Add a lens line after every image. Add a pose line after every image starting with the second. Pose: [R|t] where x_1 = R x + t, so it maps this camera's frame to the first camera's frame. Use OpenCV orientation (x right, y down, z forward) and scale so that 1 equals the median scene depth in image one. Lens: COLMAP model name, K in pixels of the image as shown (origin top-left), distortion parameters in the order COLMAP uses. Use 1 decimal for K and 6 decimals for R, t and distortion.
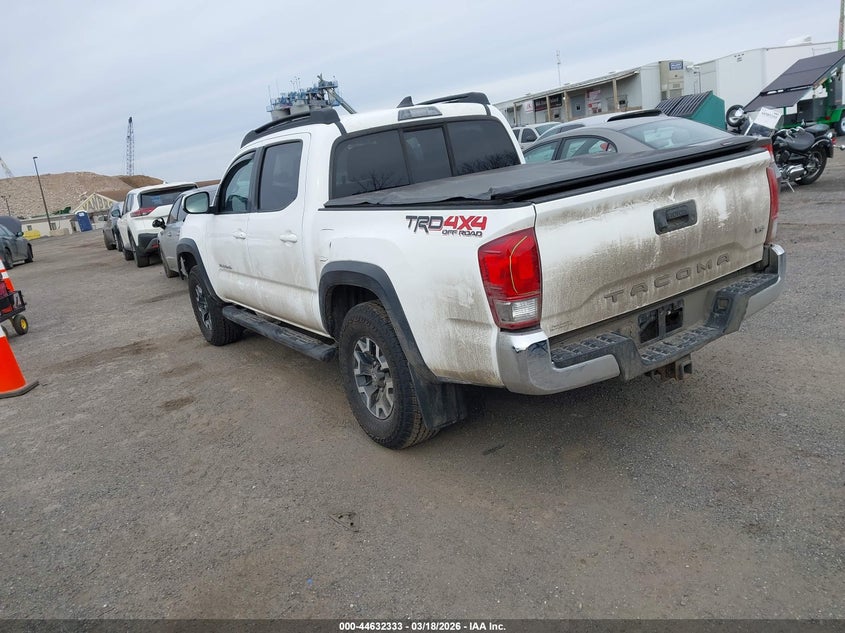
lens RADIAL K [[659.6, 0, 430.0], [0, 659.6, 312.3], [0, 0, 1]] dist [0.016134, -0.006715]
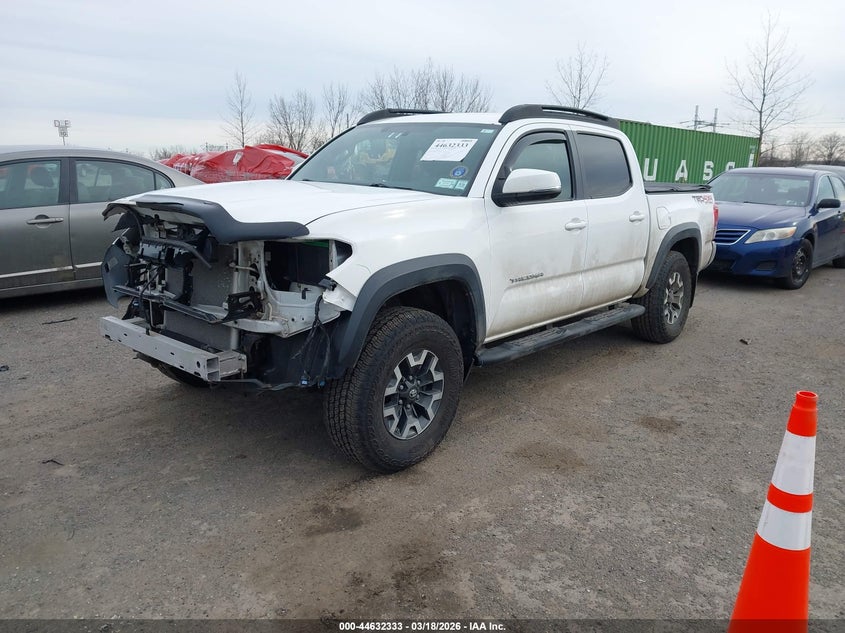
lens RADIAL K [[659.6, 0, 425.8], [0, 659.6, 315.8], [0, 0, 1]] dist [0.016134, -0.006715]
pose [[-0.277649, -0.083006, 0.957090, -1.113132], [0.238769, 0.959036, 0.152441, -0.189083], [-0.930538, 0.270849, -0.246456, 1.491602]]
